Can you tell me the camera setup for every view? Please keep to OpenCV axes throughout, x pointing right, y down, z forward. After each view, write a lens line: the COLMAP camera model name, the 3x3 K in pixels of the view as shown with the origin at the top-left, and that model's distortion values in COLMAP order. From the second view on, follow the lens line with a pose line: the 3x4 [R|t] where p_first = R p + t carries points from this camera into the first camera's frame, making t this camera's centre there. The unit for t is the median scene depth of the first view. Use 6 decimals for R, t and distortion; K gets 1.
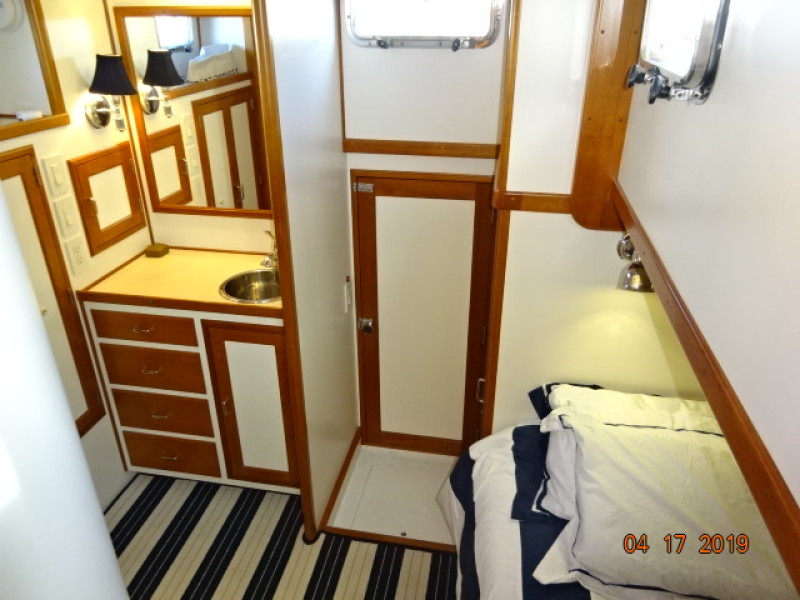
lens RADIAL K [[587.7, 0, 403.6], [0, 587.7, 304.0], [0, 0, 1]] dist [0.003540, -0.002965]
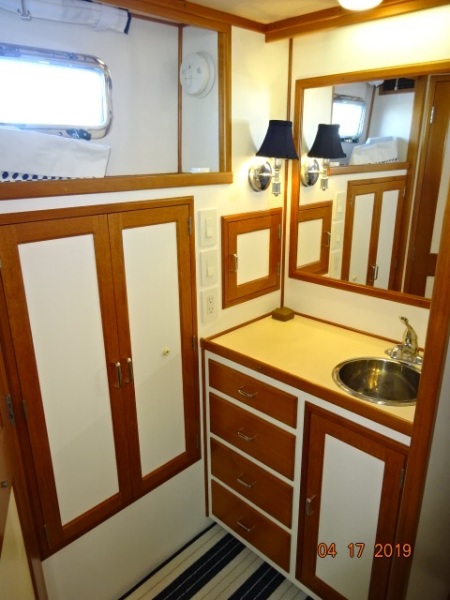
lens RADIAL K [[440.8, 0, 224.8], [0, 440.8, 303.1], [0, 0, 1]] dist [0.003540, -0.002965]
pose [[0.829884, 0.170992, -0.531088, -0.112115], [-0.239085, 0.969043, -0.061599, -0.042470], [0.504114, 0.178095, 0.845075, 0.333404]]
